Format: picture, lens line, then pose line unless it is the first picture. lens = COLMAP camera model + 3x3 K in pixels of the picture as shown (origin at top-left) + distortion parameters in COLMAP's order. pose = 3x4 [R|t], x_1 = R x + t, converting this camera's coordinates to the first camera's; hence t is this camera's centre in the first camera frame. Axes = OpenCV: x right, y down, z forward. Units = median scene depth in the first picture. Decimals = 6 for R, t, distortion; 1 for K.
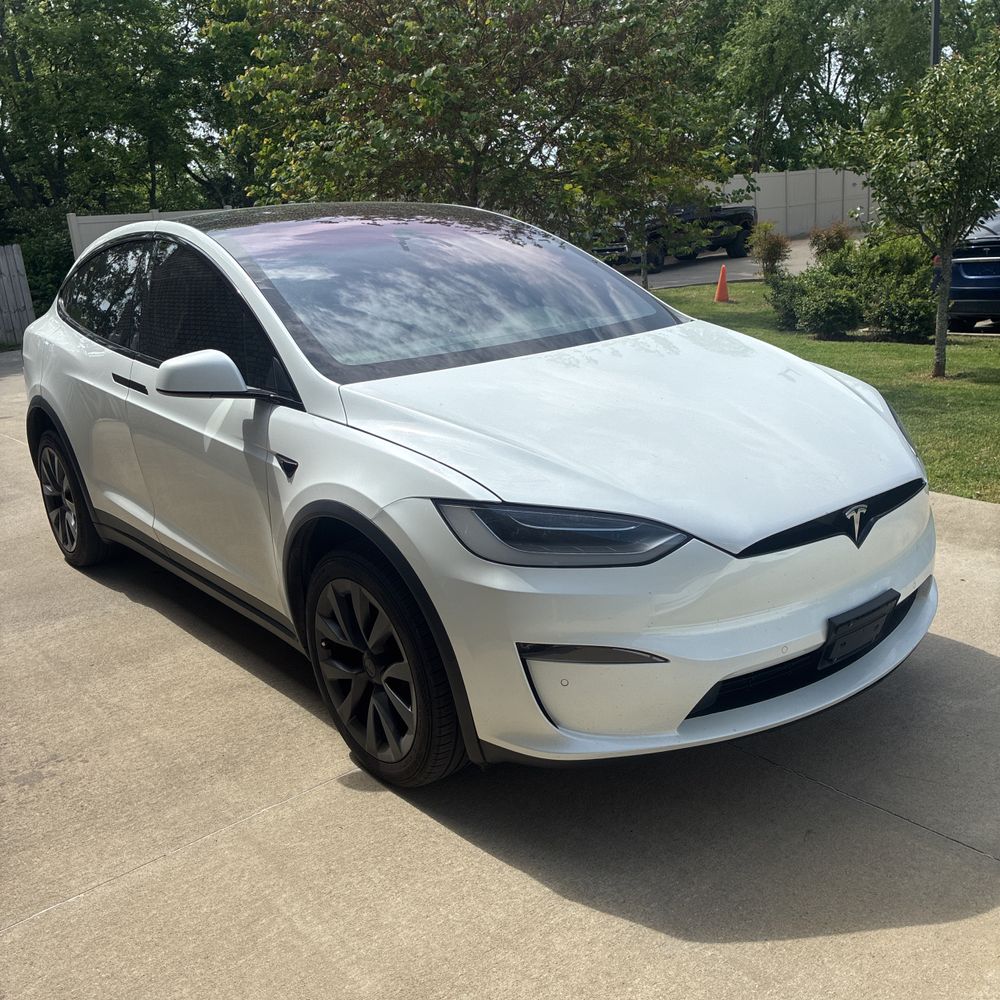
lens RADIAL K [[1025.4, 0, 499.0], [0, 1025.4, 490.1], [0, 0, 1]] dist [0.015168, 0.005981]
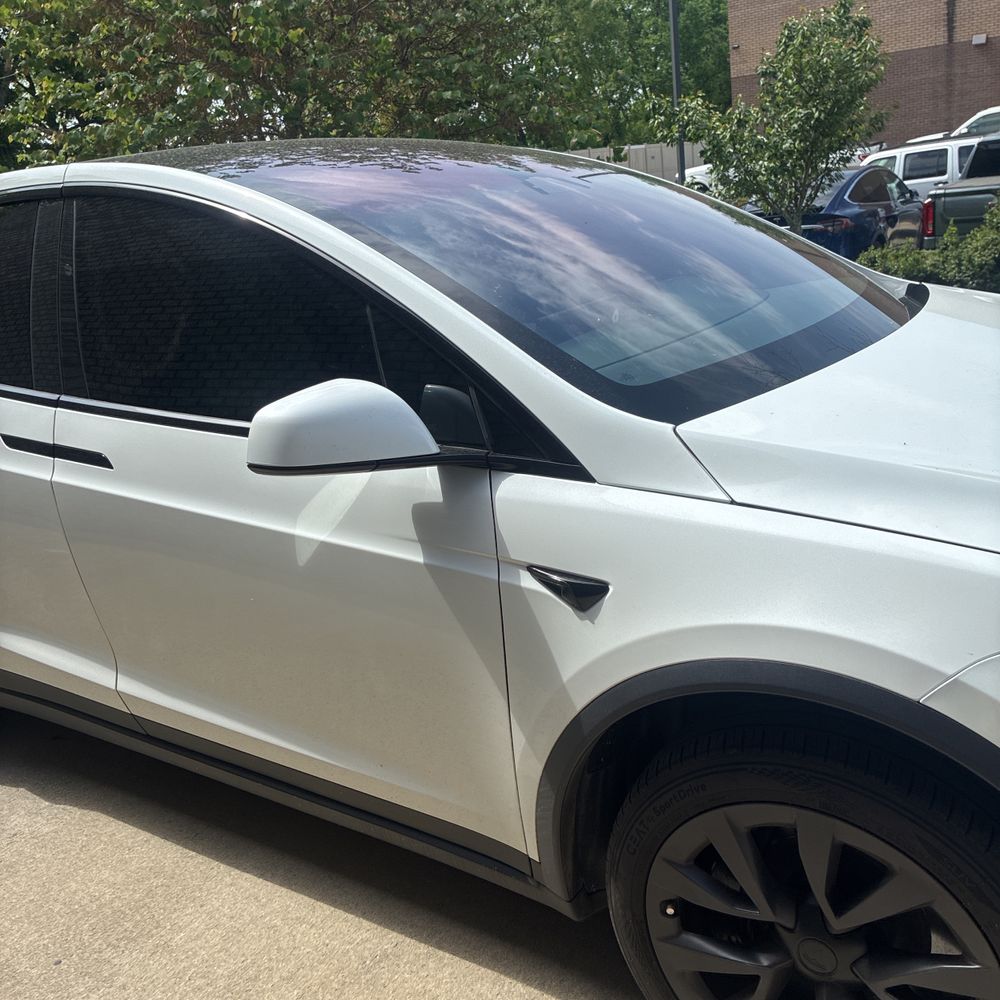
lens RADIAL K [[1025.4, 0, 499.0], [0, 1025.4, 490.1], [0, 0, 1]] dist [0.015168, 0.005981]
pose [[0.953682, -0.111613, 0.279344, -0.355832], [0.110057, 0.993697, 0.021299, -0.082477], [-0.279960, 0.010432, 0.959955, 0.476166]]
